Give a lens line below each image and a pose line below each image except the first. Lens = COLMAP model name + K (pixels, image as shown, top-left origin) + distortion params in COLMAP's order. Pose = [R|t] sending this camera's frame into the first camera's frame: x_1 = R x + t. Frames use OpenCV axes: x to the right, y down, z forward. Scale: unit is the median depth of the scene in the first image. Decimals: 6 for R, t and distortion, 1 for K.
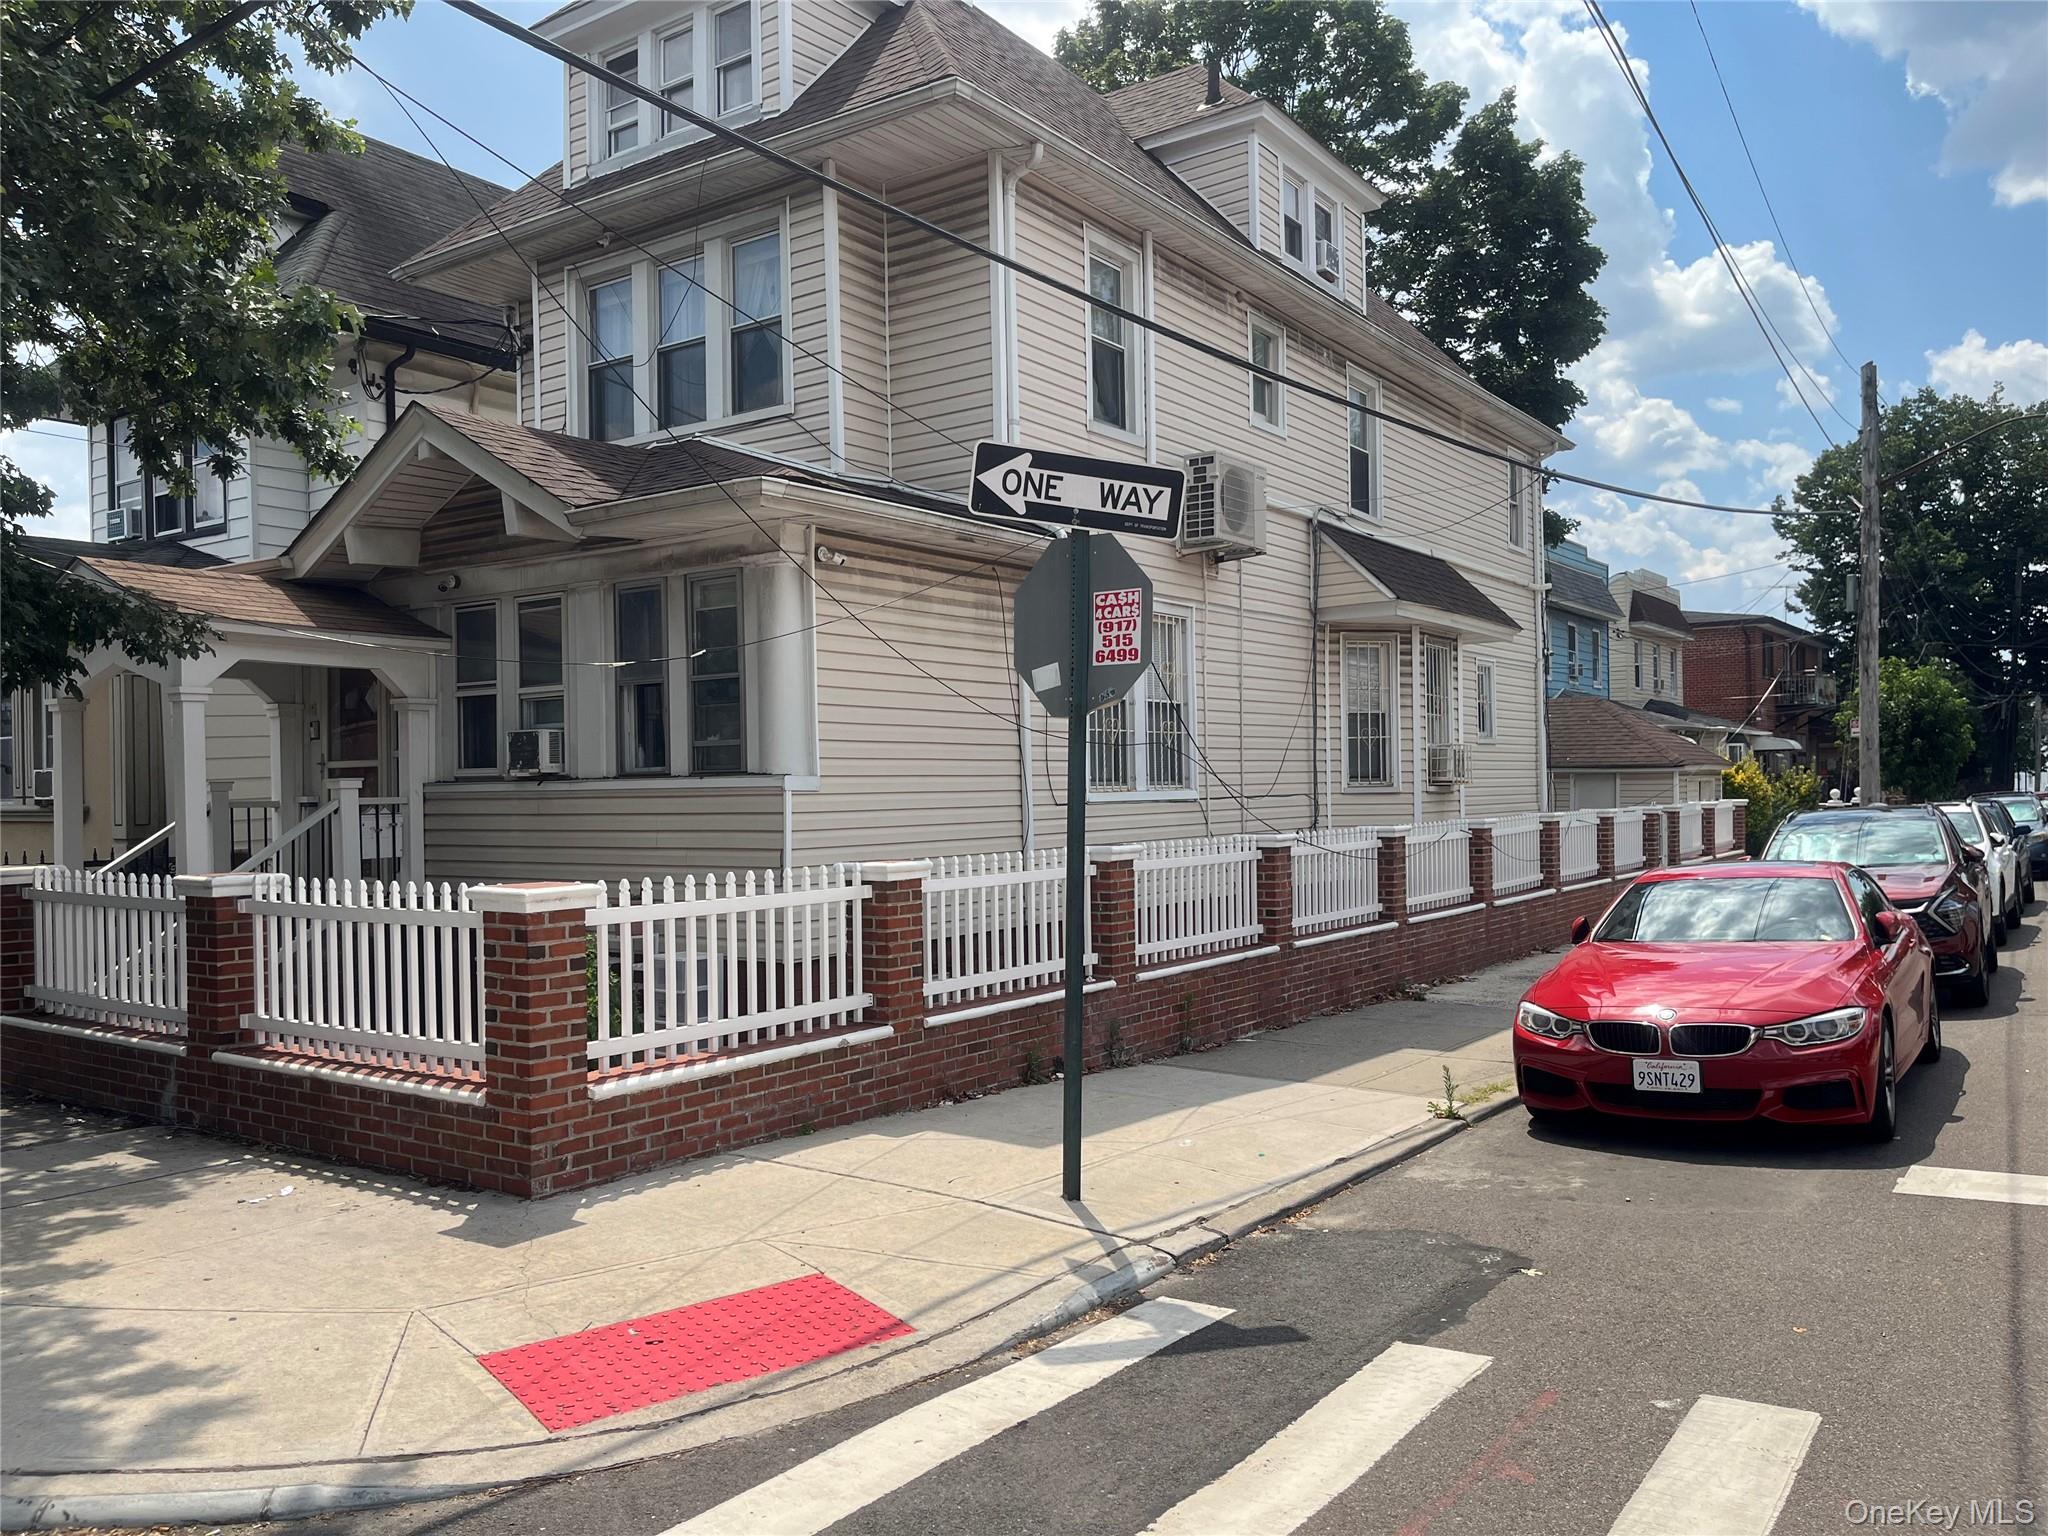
lens RADIAL K [[1522.0, 0, 1024.0], [0, 1522.0, 768.0], [0, 0, 1]] dist [0.072184, -0.094710]
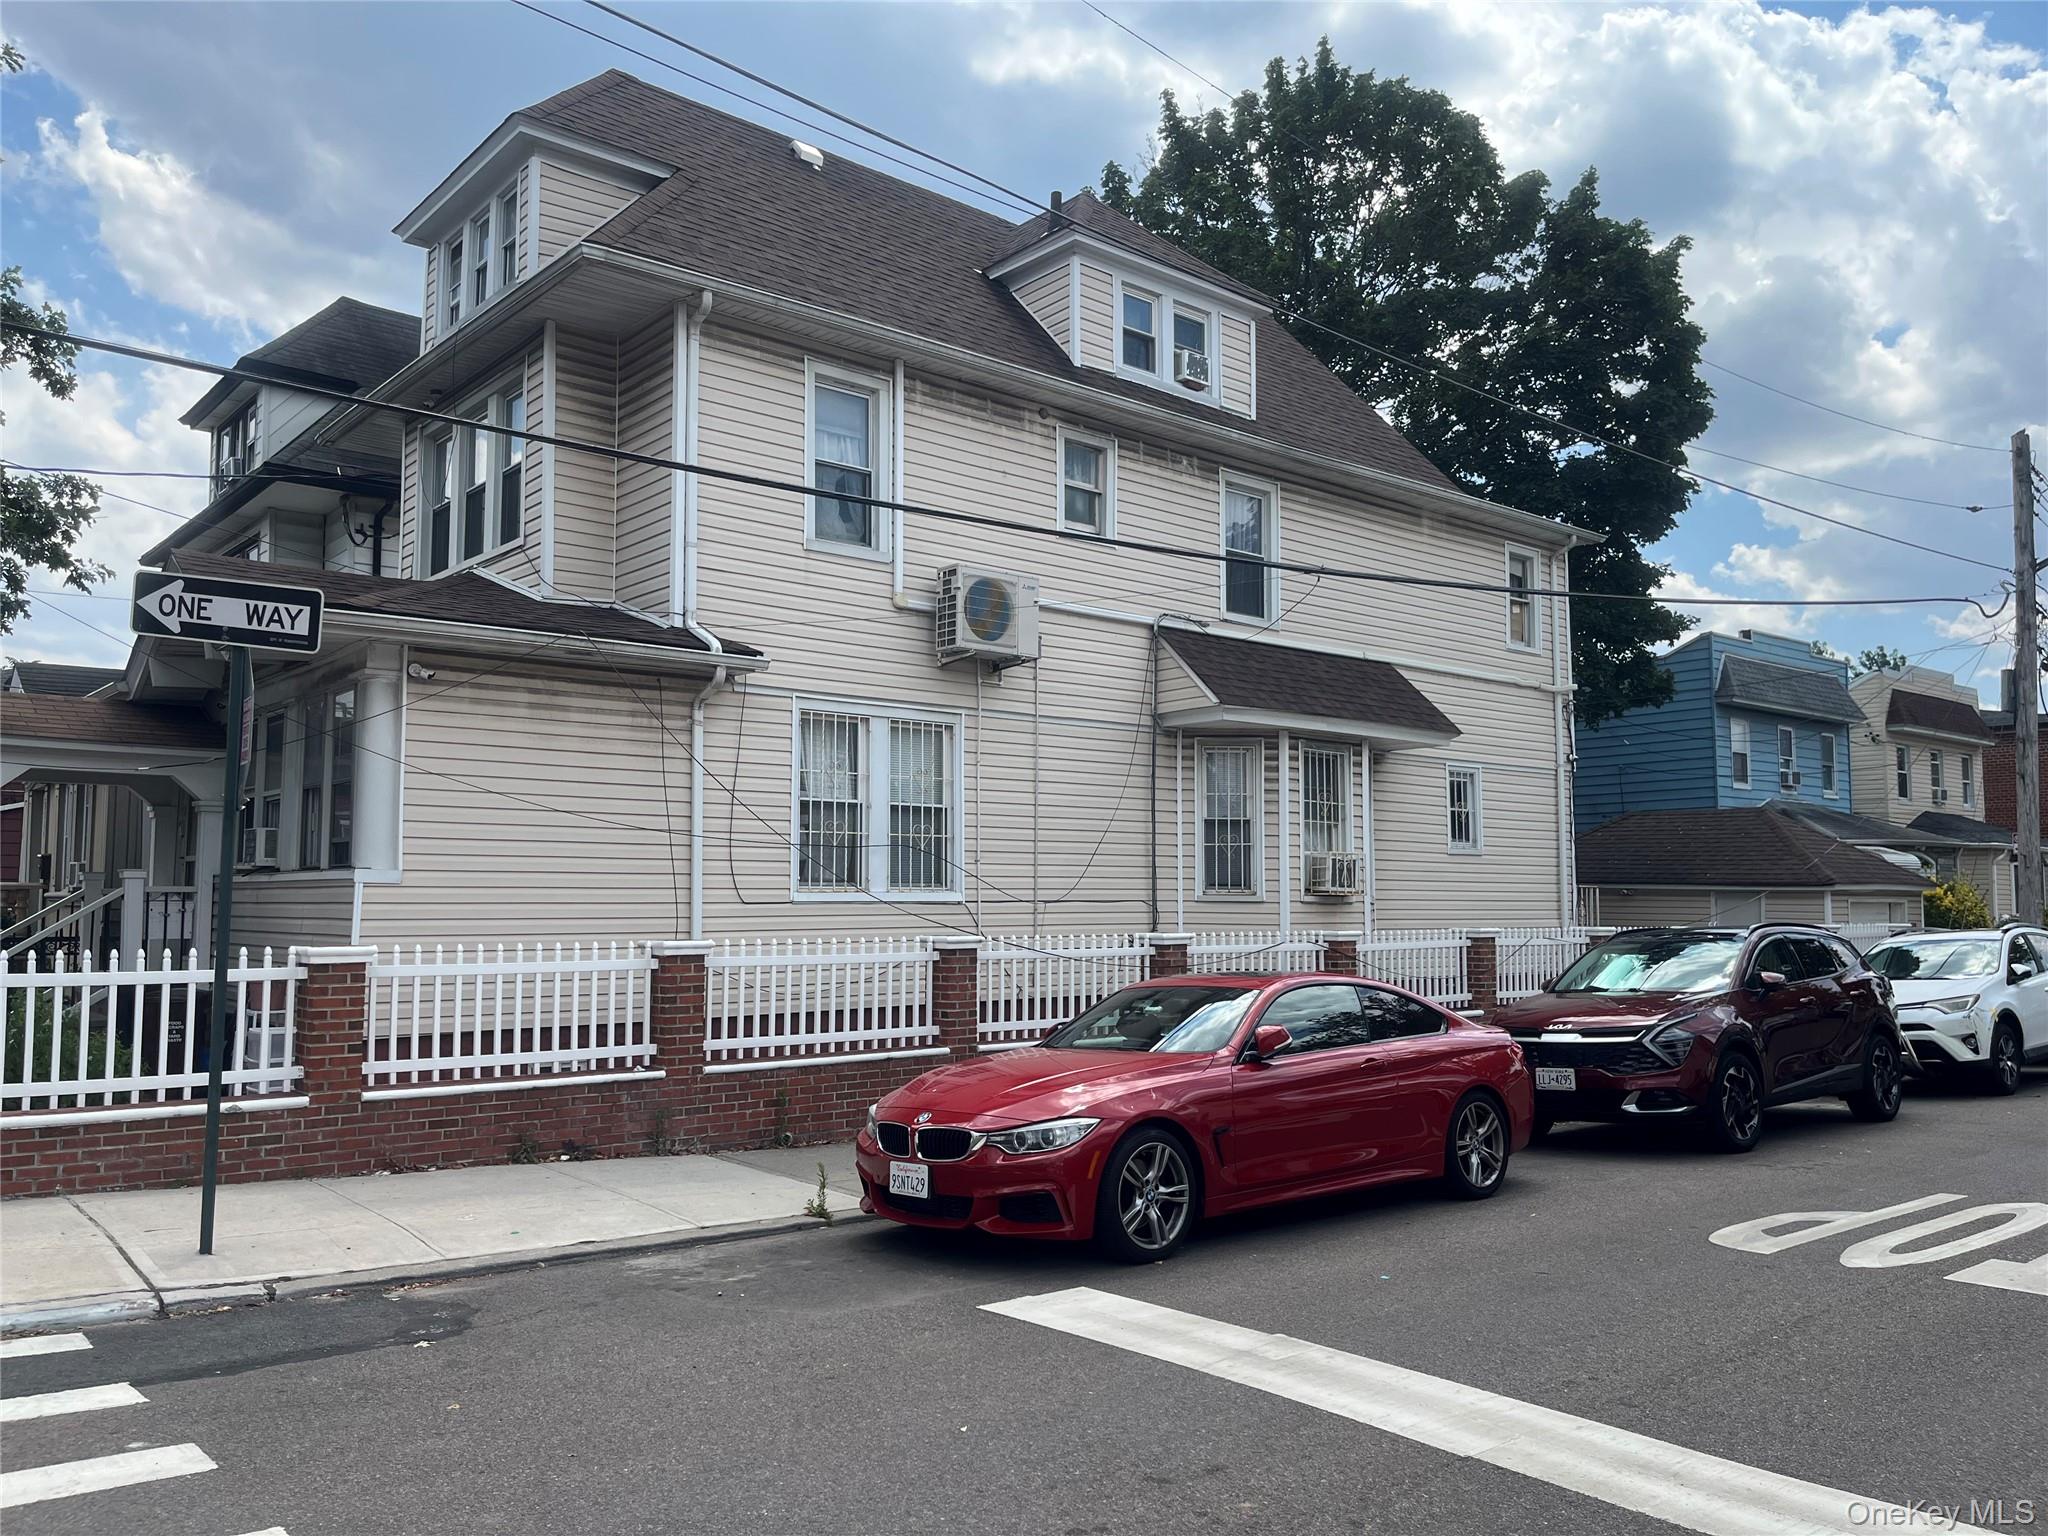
lens RADIAL K [[1522.0, 0, 1024.0], [0, 1522.0, 768.0], [0, 0, 1]] dist [0.072184, -0.094710]
pose [[0.967102, -0.003922, -0.254360, 0.470103], [-0.014581, 0.997383, -0.070817, 0.003019], [0.253972, 0.072196, 0.964513, 0.031842]]
